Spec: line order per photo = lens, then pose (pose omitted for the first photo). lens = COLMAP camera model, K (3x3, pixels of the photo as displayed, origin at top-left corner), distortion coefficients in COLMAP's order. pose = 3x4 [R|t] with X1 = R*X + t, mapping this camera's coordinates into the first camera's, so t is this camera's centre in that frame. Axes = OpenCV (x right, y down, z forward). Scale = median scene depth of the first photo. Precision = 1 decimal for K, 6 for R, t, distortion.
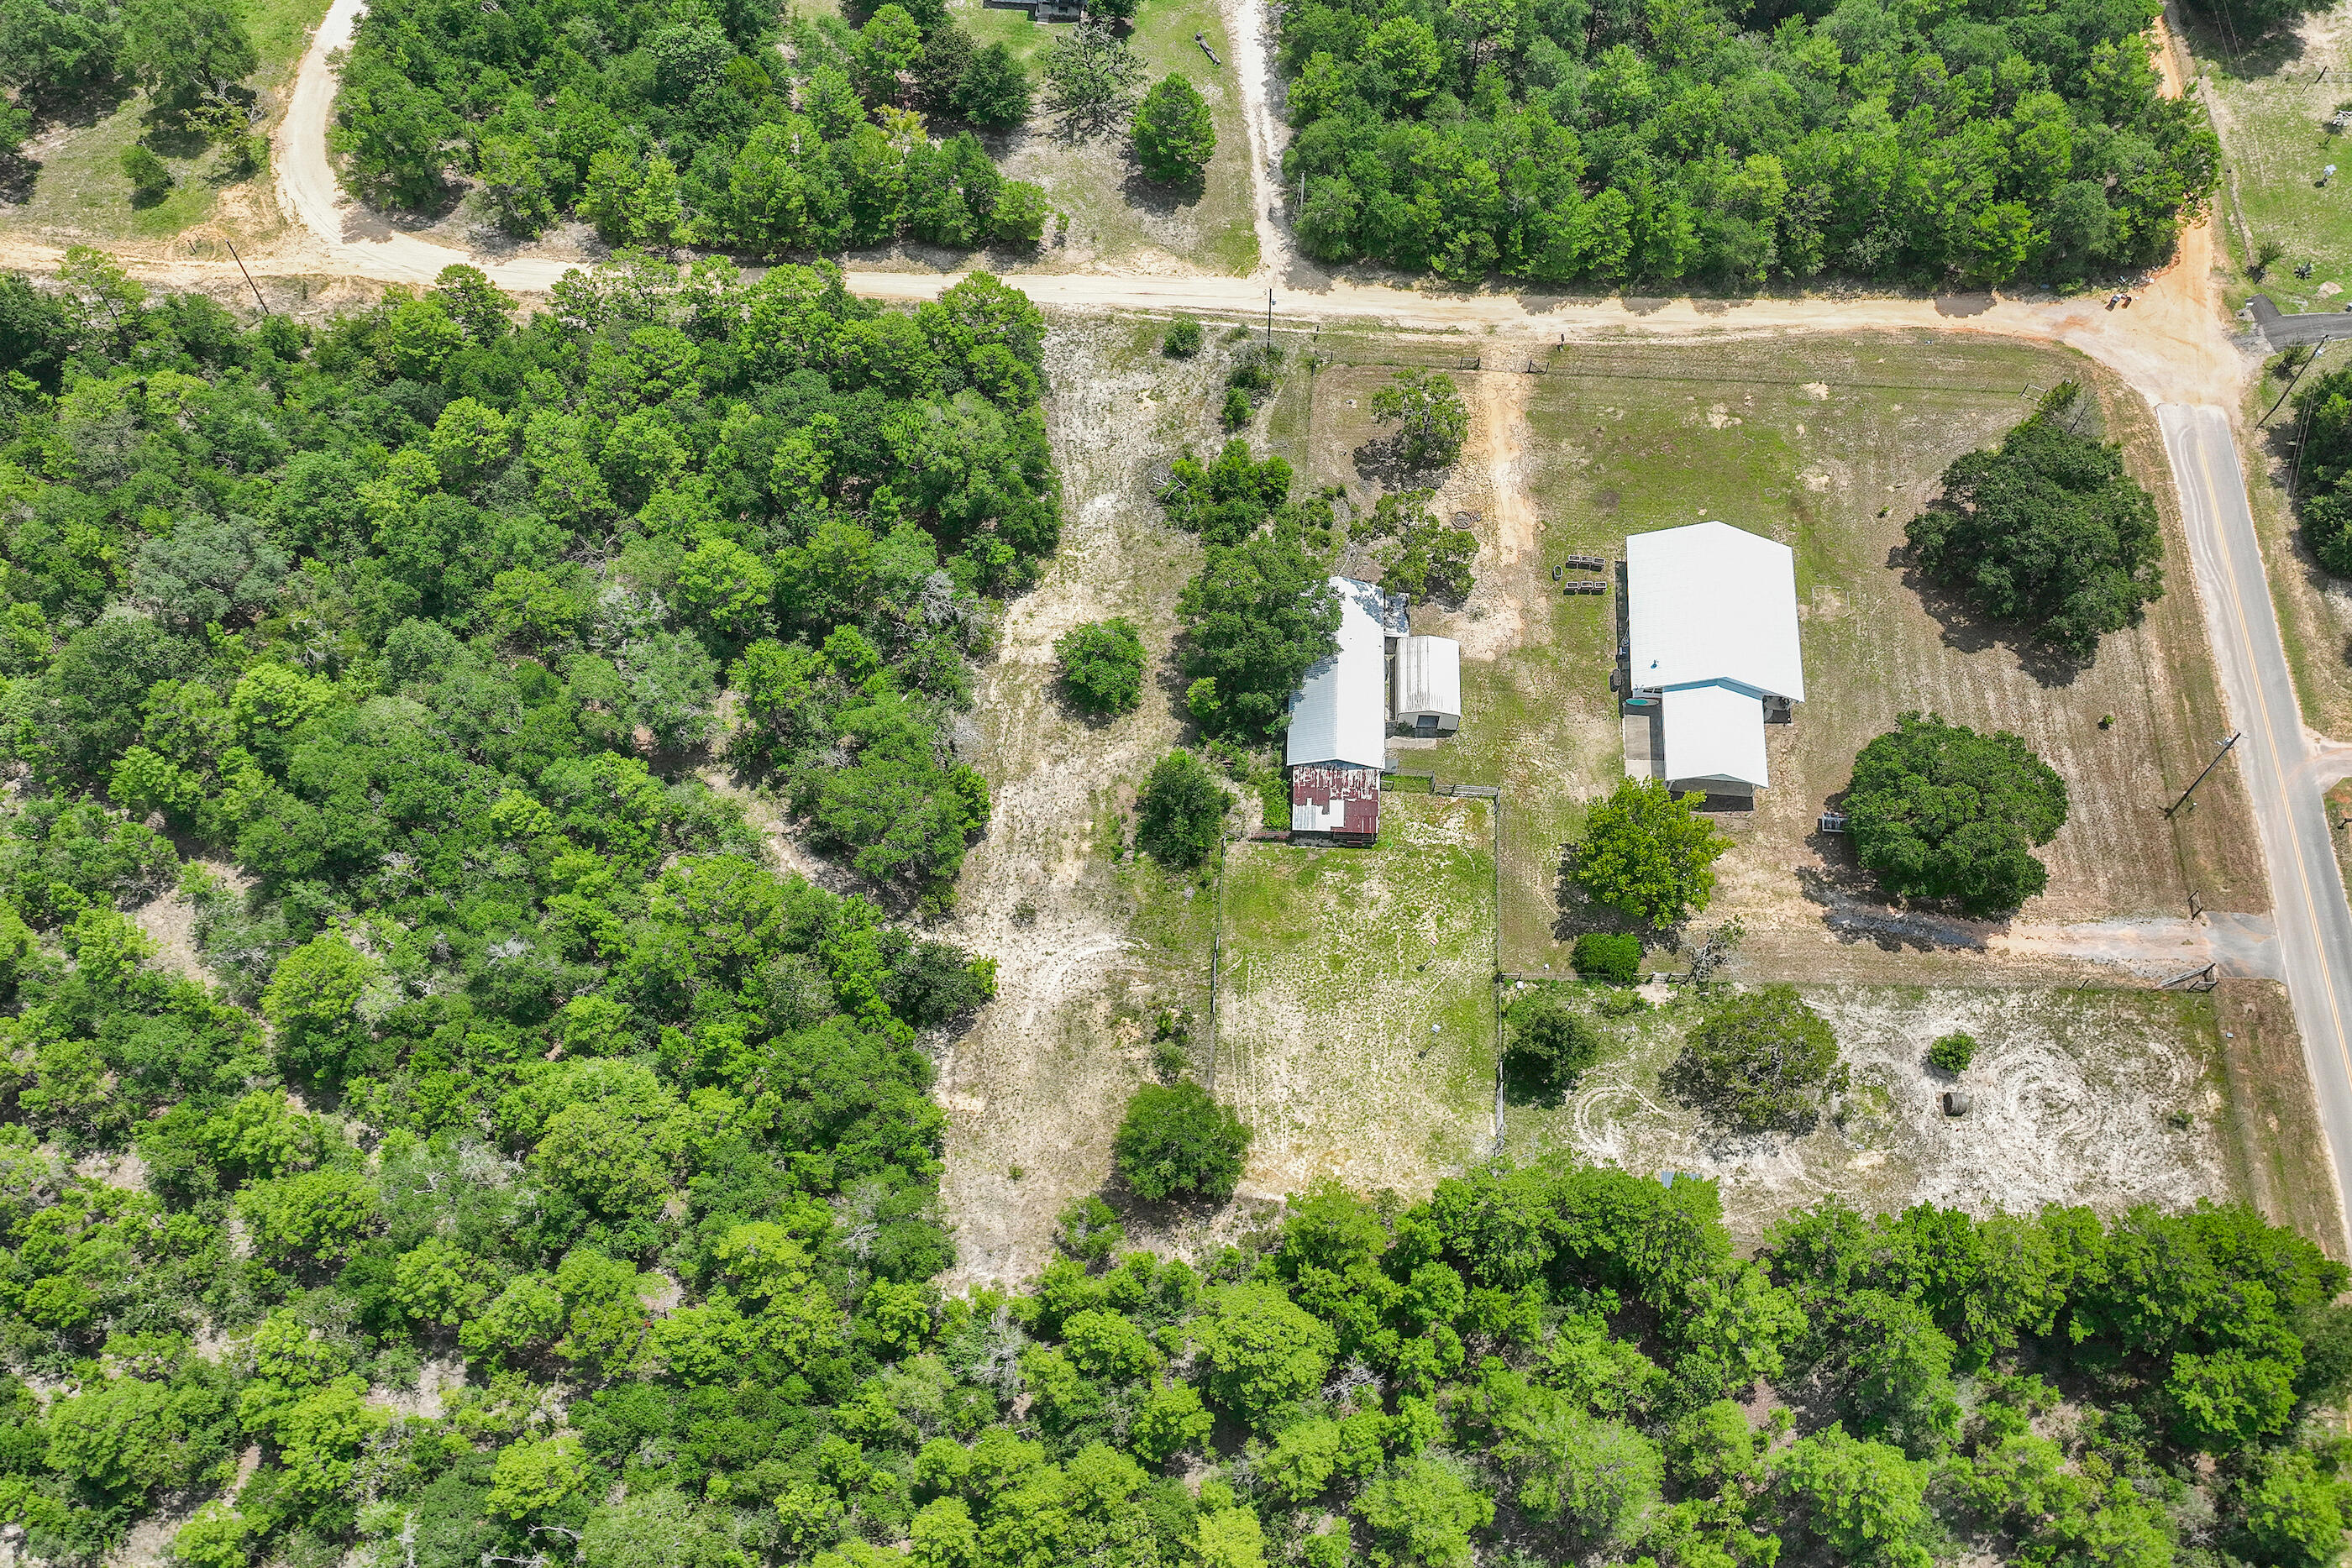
lens RADIAL K [[1956.8, 0, 1184.1], [0, 1956.8, 781.2], [0, 0, 1]] dist [0.006185, -0.009176]
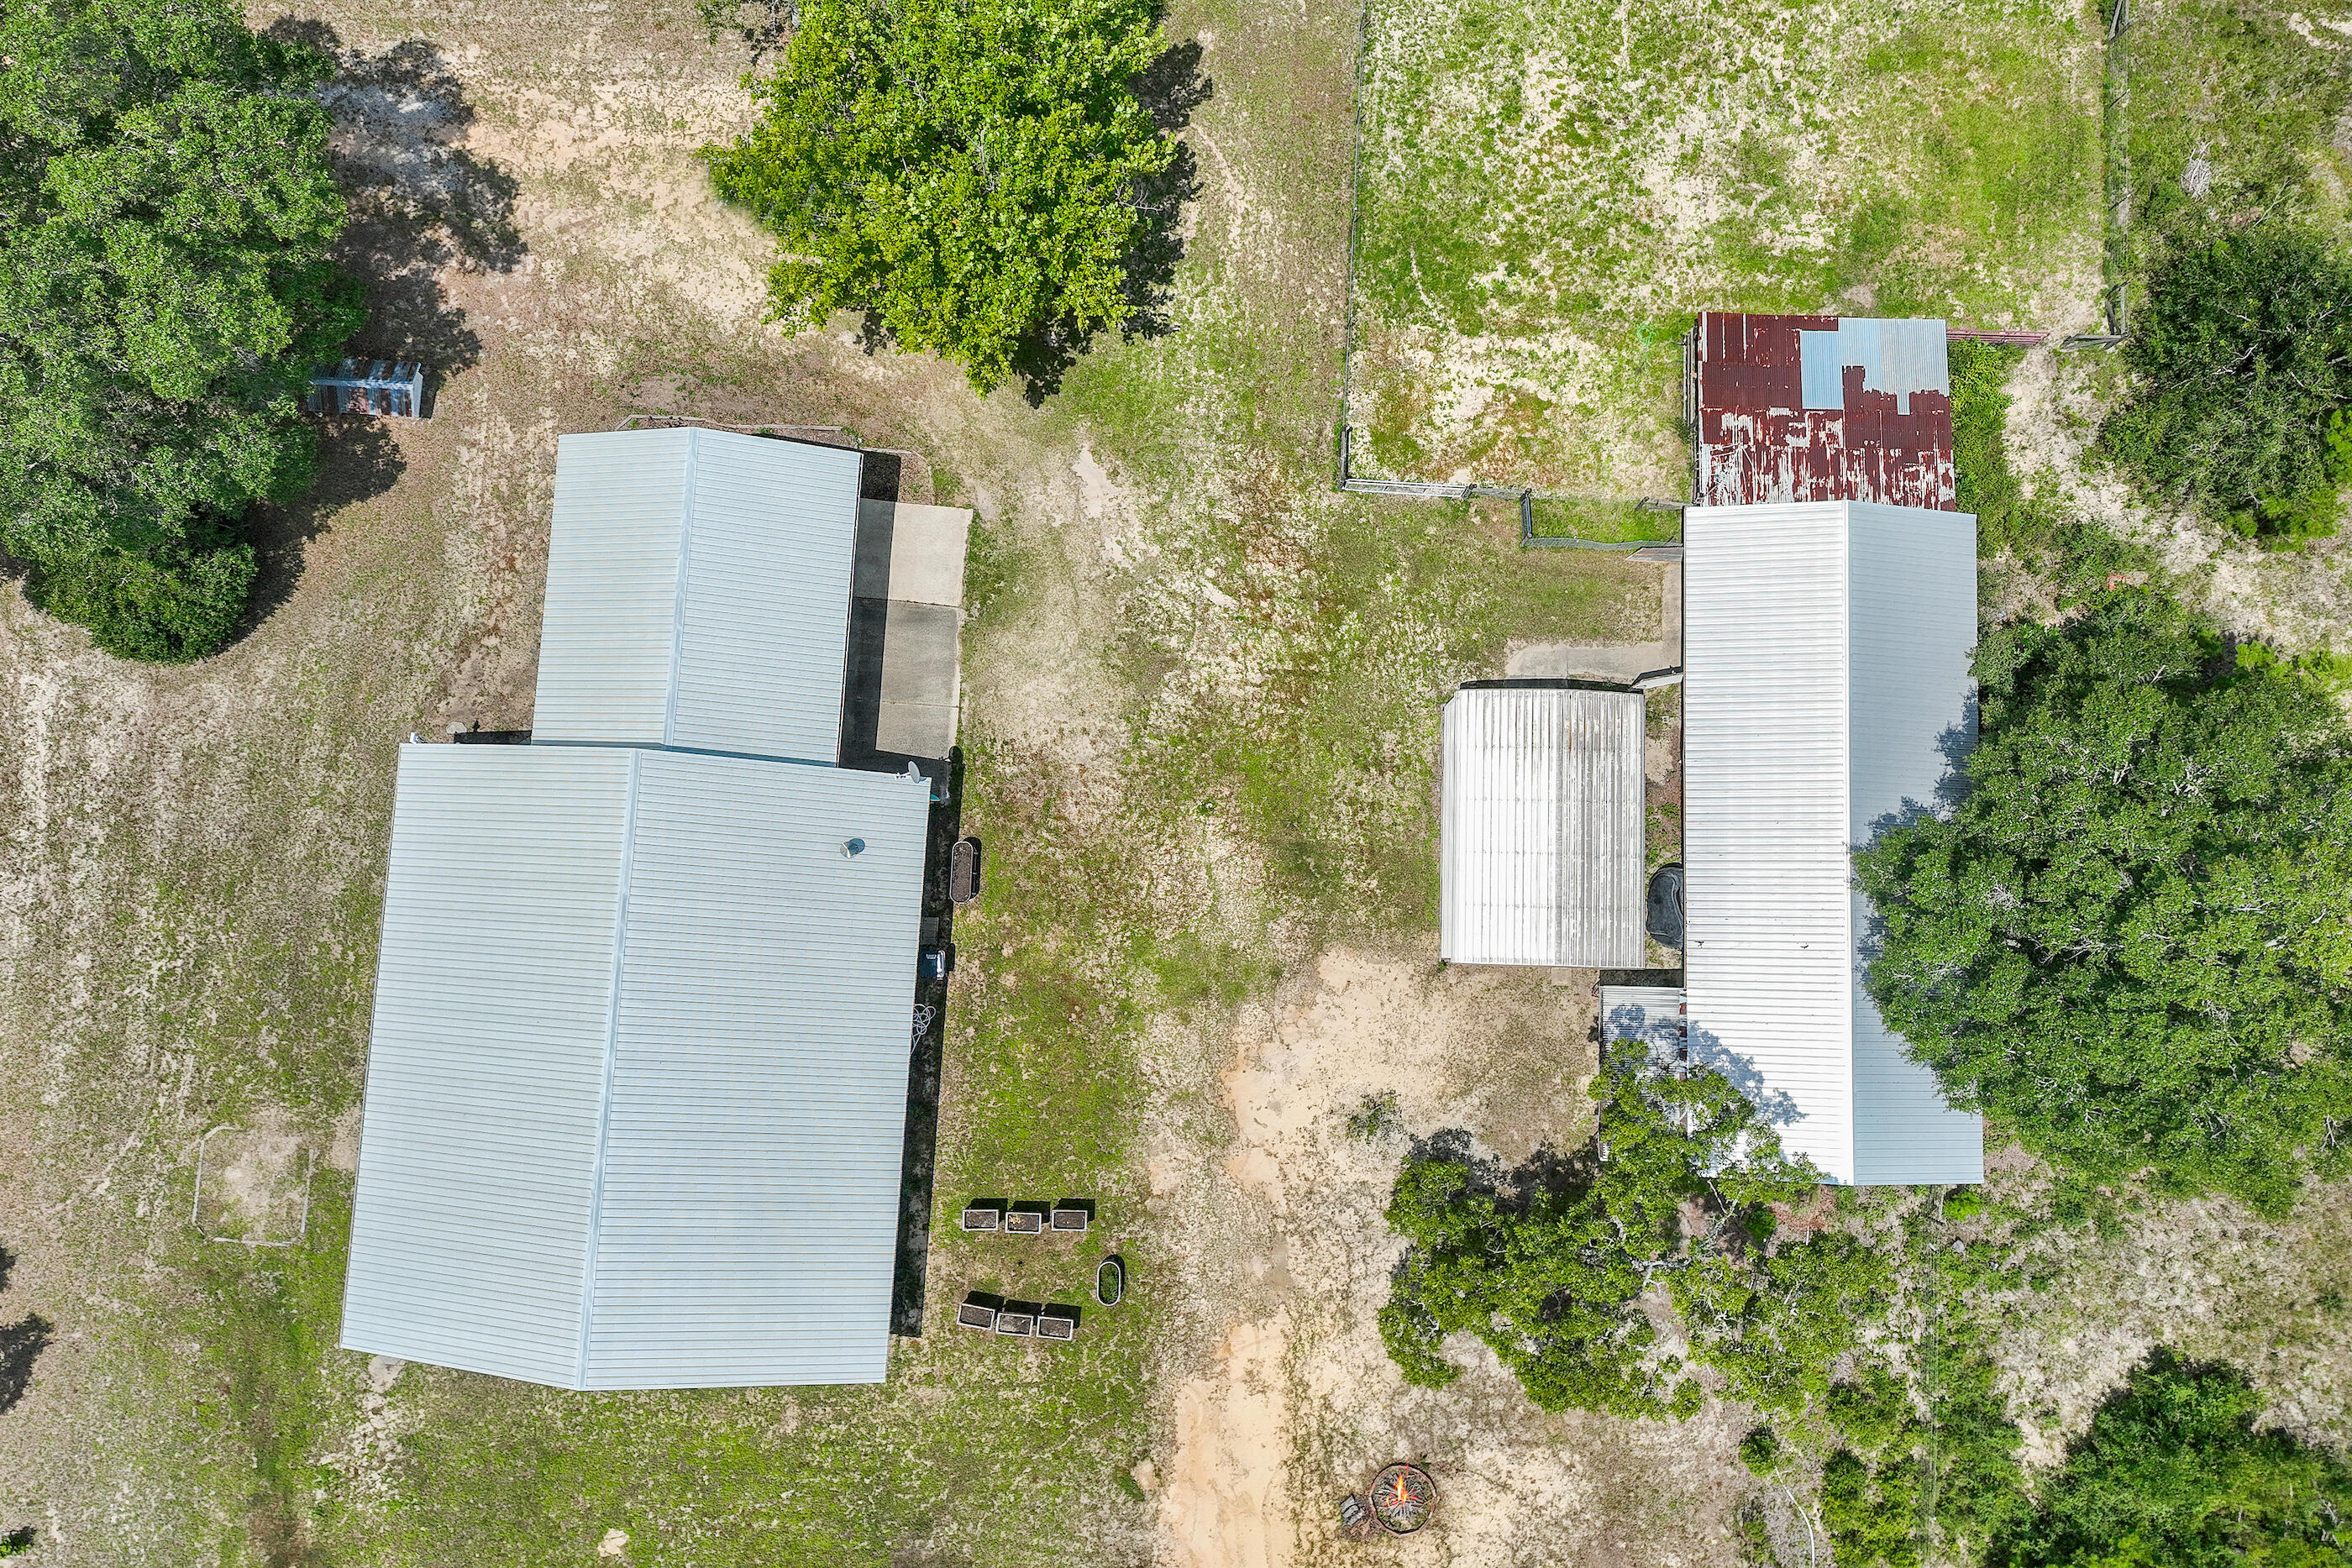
lens RADIAL K [[1956.8, 0, 1184.1], [0, 1956.8, 781.2], [0, 0, 1]] dist [0.006185, -0.009176]
pose [[-0.999778, 0.020008, -0.006603, 0.195880], [-0.020186, -0.819820, 0.572266, -0.240417], [0.006037, 0.572272, 0.820042, 0.763083]]
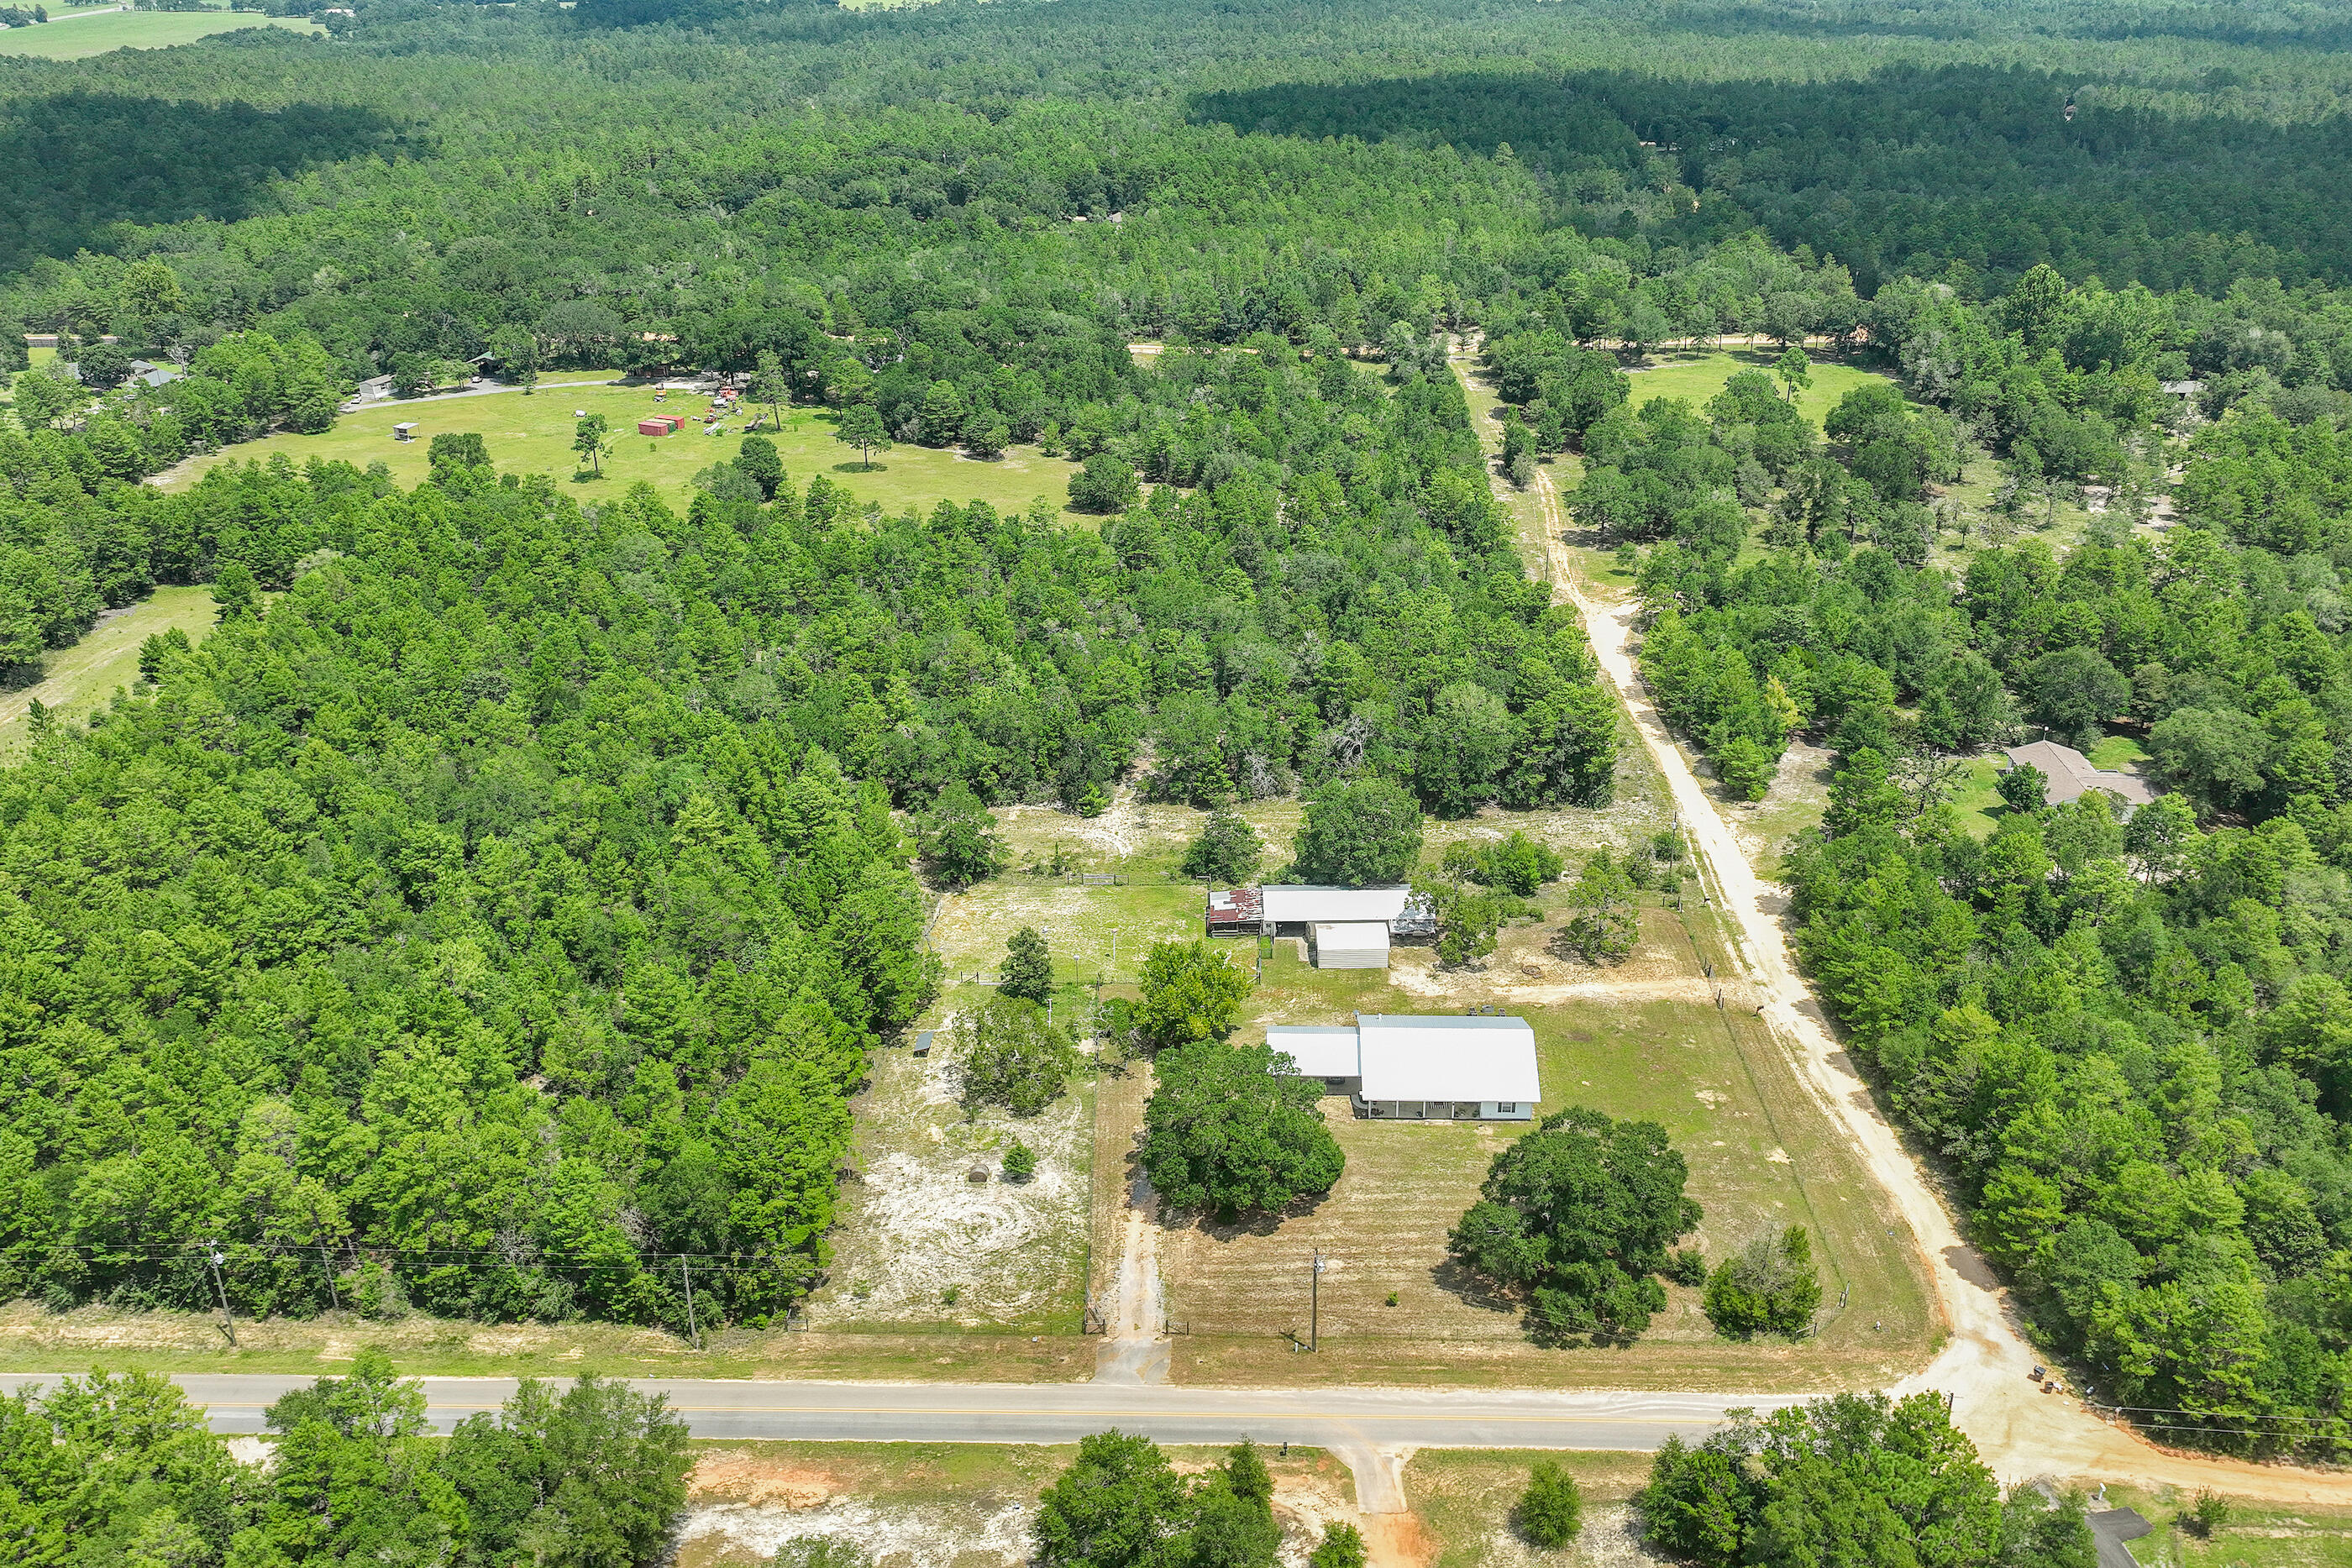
lens RADIAL K [[1939.6, 0, 1172.6], [0, 1939.6, 783.2], [0, 0, 1]] dist [0.008545, 0.005777]
pose [[0.043179, 0.424435, -0.904428, 1.247664], [-0.862078, 0.473357, 0.180982, -0.233927], [0.504933, 0.771873, 0.386335, 0.406382]]
